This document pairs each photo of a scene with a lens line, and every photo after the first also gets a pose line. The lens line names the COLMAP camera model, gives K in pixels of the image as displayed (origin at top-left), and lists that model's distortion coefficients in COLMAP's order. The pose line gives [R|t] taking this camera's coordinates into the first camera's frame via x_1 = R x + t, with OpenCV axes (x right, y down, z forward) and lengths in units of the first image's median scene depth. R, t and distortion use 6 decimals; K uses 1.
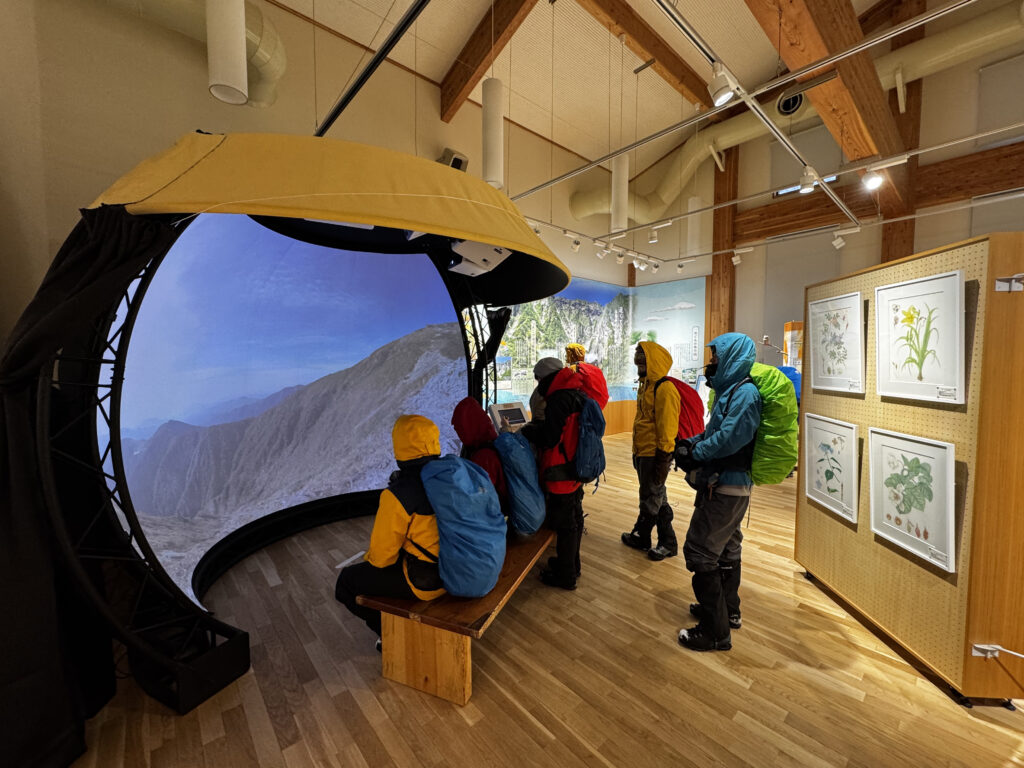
lens RADIAL K [[414.9, 0, 511.4], [0, 414.9, 379.7], [0, 0, 1]] dist [-0.000595, -0.000009]
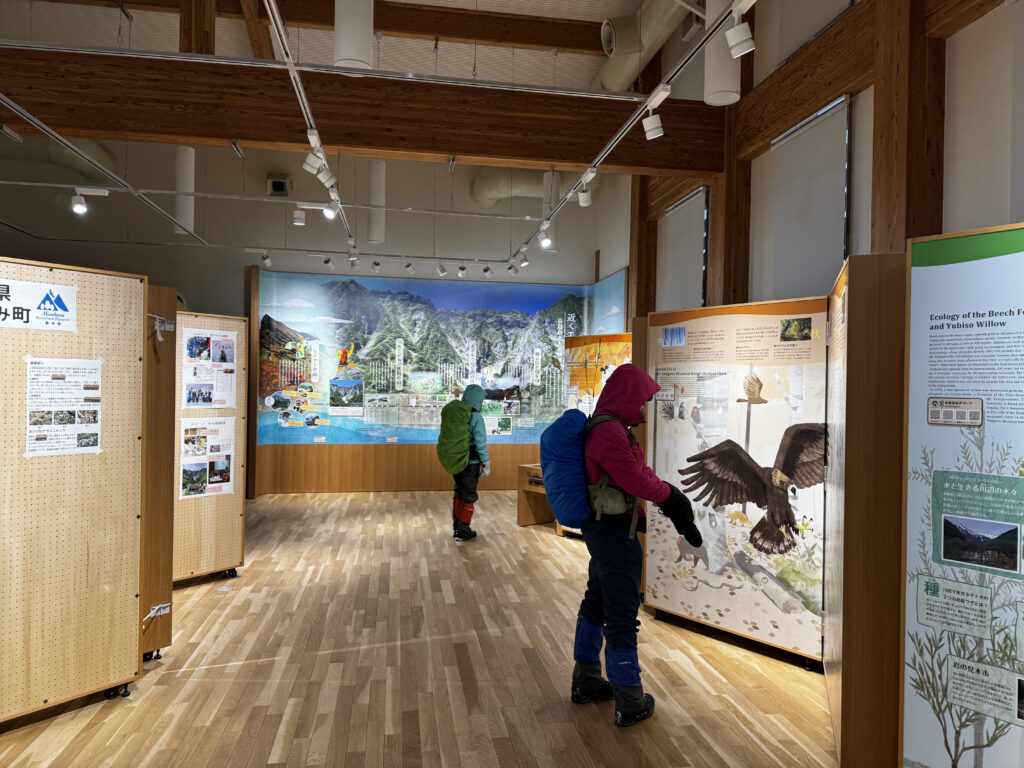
lens RADIAL K [[708.3, 0, 513.6], [0, 708.3, 386.4], [0, 0, 1]] dist [0.004434, 0.000071]
pose [[0.848582, 0.013562, -0.528891, 0.939349], [-0.041115, 0.998339, -0.040367, 0.005723], [0.527464, 0.056000, 0.847730, -0.105637]]
